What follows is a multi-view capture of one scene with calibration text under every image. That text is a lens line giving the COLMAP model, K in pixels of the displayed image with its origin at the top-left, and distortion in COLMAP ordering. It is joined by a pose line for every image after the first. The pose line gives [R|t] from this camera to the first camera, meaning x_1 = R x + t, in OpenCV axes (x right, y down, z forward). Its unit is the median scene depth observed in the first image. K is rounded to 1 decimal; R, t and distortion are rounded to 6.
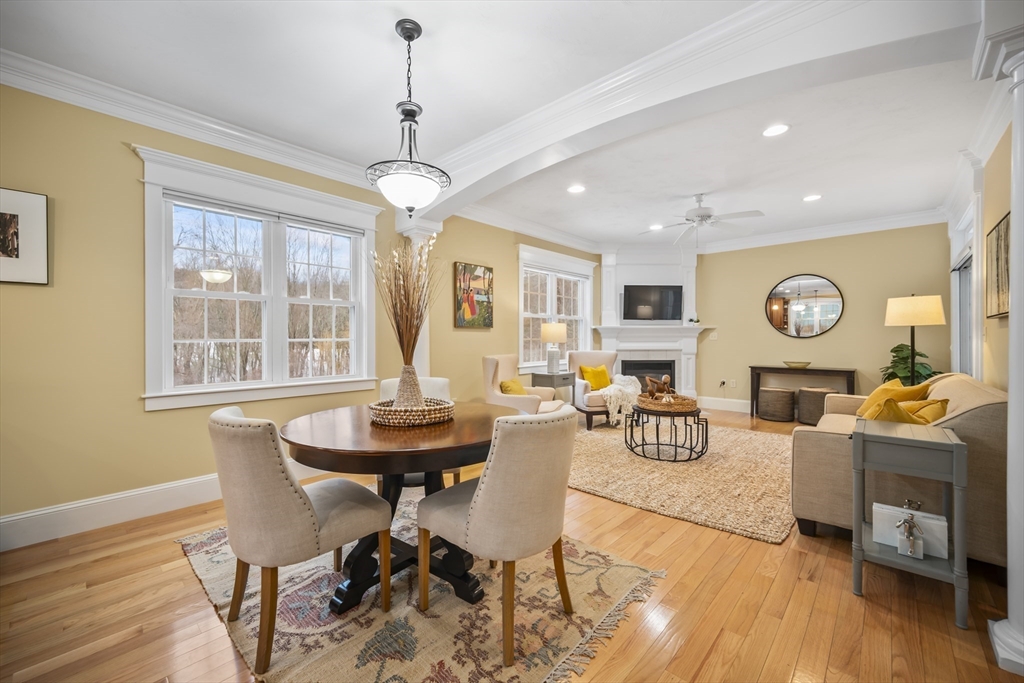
lens RADIAL K [[409.3, 0, 501.5], [0, 409.3, 339.3], [0, 0, 1]] dist [-0.000157, -0.000018]
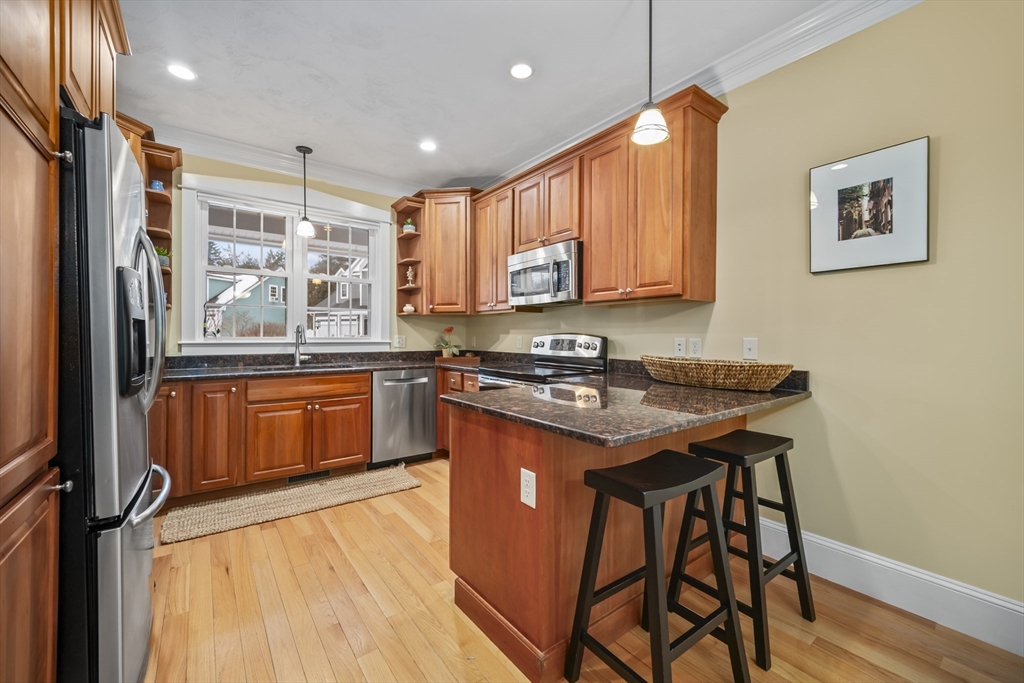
lens RADIAL K [[412.1, 0, 502.2], [0, 412.1, 337.8], [0, 0, 1]] dist [-0.000672, -0.000081]
pose [[-0.179167, 0.006975, -0.983794, -0.121848], [-0.005777, 0.999950, 0.008142, -0.000731], [0.983802, 0.007142, -0.179118, 0.181116]]
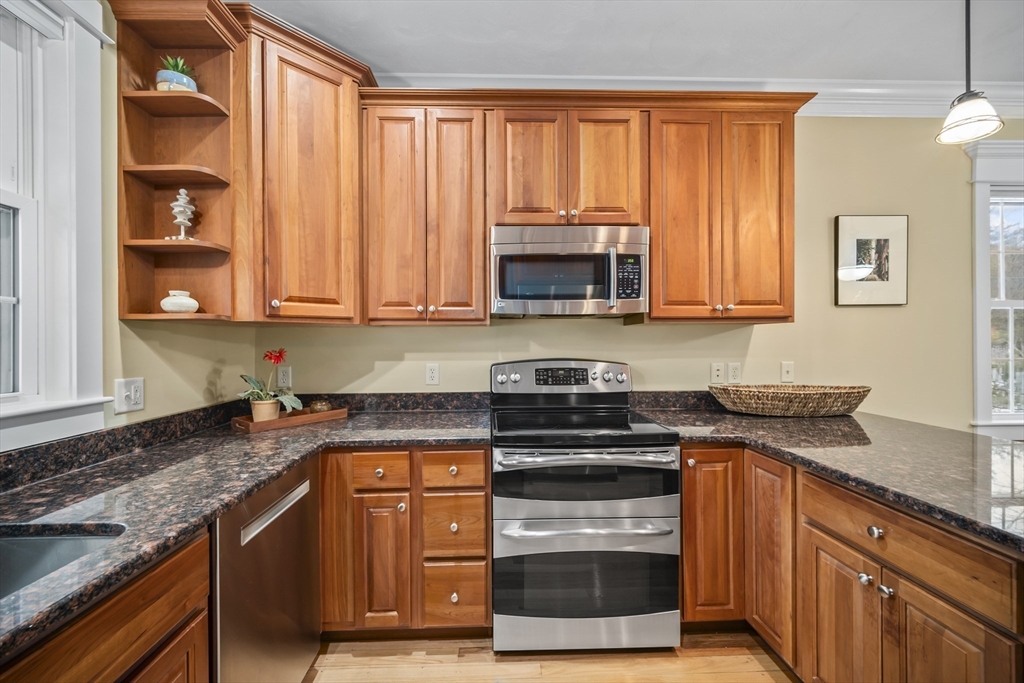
lens RADIAL K [[407.5, 0, 501.2], [0, 407.5, 342.5], [0, 0, 1]] dist [-0.001198, 0.000141]
pose [[0.709686, -0.000752, -0.704518, -0.504018], [0.002951, 0.999994, 0.001905, -0.021358], [0.704512, -0.003431, 0.709683, -0.179681]]
